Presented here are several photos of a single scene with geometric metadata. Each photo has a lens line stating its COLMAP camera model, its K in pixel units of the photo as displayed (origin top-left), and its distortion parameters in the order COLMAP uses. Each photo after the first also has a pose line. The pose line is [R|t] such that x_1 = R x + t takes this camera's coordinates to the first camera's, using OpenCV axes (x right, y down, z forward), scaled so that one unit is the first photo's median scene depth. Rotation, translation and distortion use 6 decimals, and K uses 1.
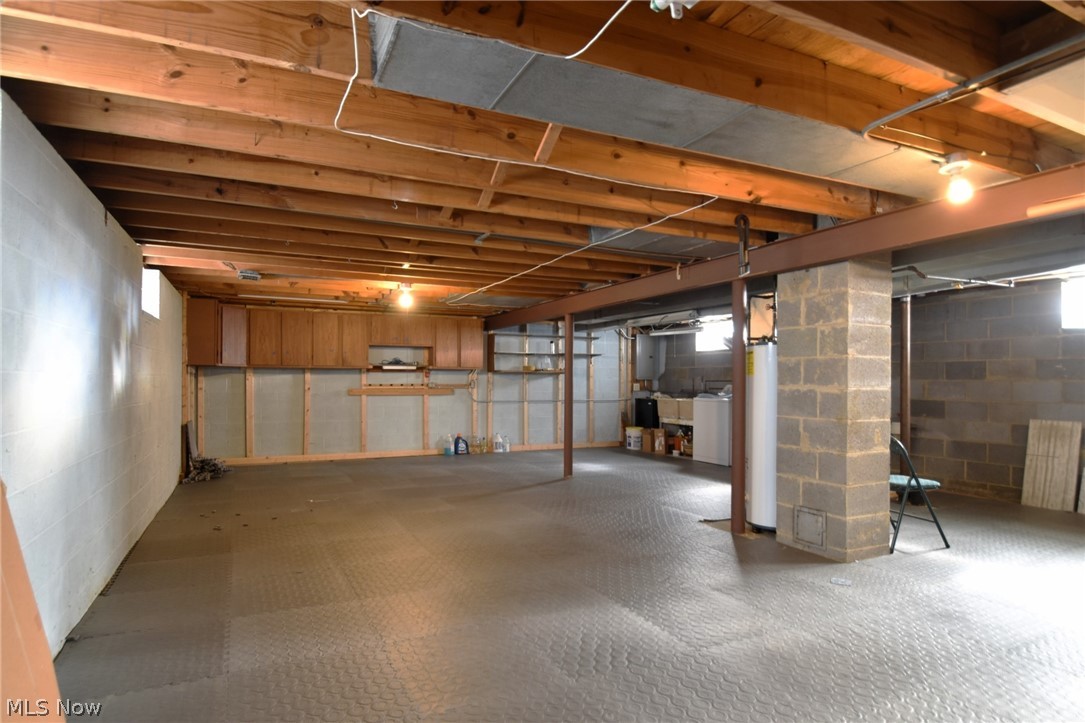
lens RADIAL K [[548.4, 0, 523.3], [0, 548.4, 375.4], [0, 0, 1]] dist [-0.023874, -0.000681]
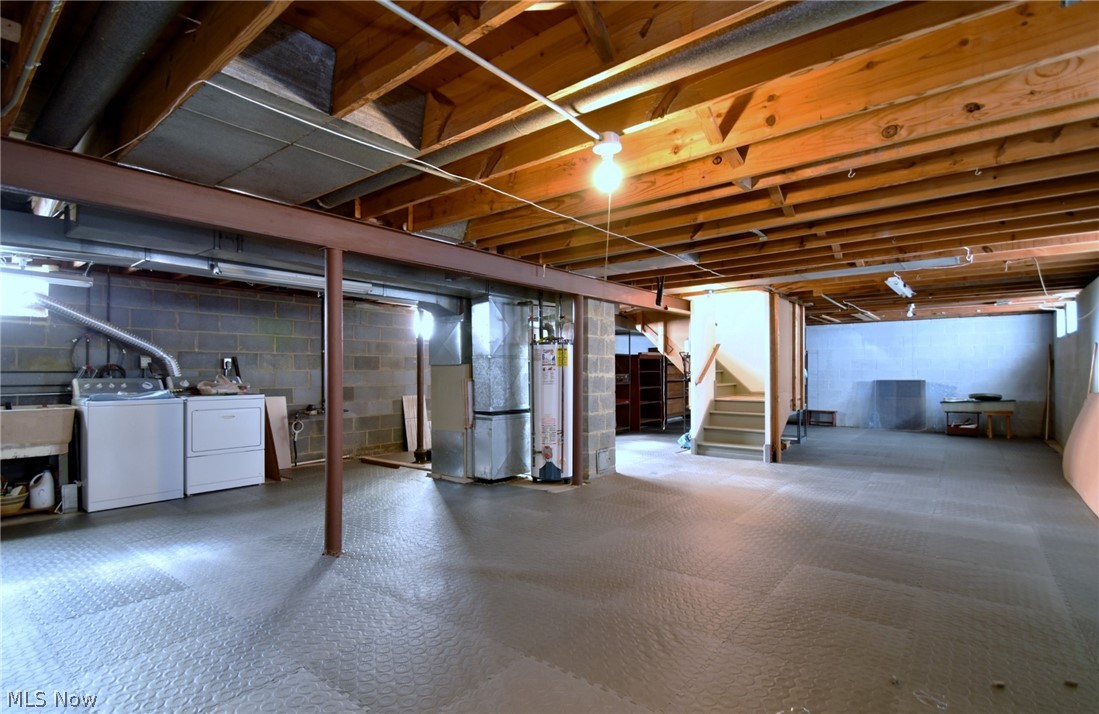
lens RADIAL K [[537.8, 0, 545.2], [0, 537.8, 357.5], [0, 0, 1]] dist [-0.014143, -0.000420]
pose [[-0.419591, 0.025646, 0.907351, -0.571866], [0.001613, 0.999620, -0.027508, 0.014978], [-0.907712, -0.010079, -0.419473, 1.170943]]
